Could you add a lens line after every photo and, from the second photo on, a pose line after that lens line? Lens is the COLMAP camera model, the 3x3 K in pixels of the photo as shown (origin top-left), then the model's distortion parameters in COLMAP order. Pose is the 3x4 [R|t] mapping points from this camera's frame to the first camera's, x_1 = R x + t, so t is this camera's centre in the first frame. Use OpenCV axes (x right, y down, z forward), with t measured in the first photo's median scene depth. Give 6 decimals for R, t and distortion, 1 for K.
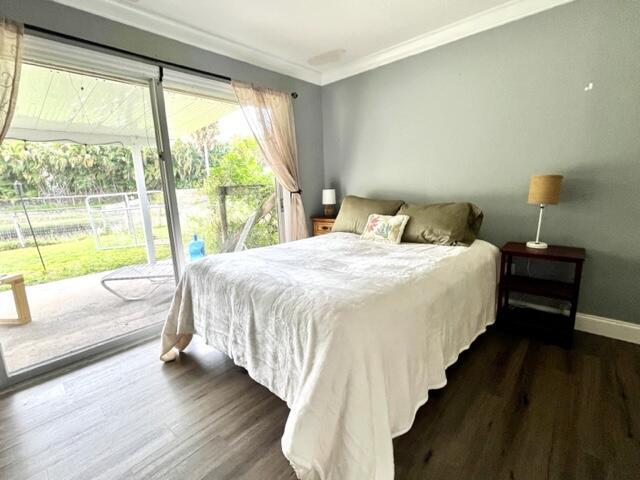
lens RADIAL K [[291.8, 0, 321.7], [0, 291.8, 236.5], [0, 0, 1]] dist [-0.003927, 0.000390]
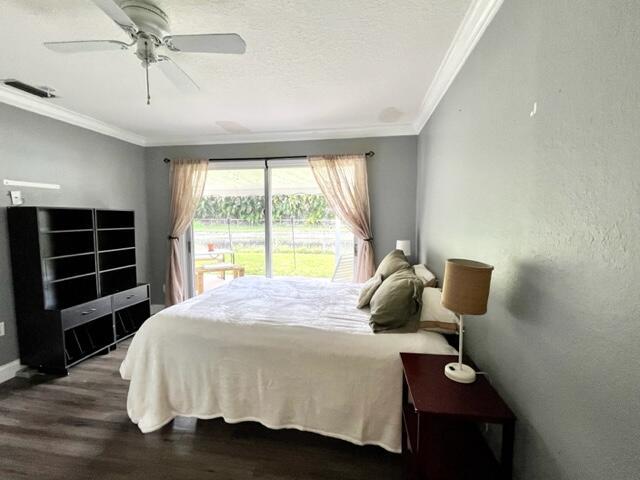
lens RADIAL K [[291.8, 0, 319.9], [0, 291.8, 242.4], [0, 0, 1]] dist [-0.003927, 0.000390]
pose [[0.546215, 0.112697, -0.830029, 0.849488], [-0.172795, 0.984755, 0.019994, -0.153903], [0.819629, 0.132504, 0.557361, 0.291834]]
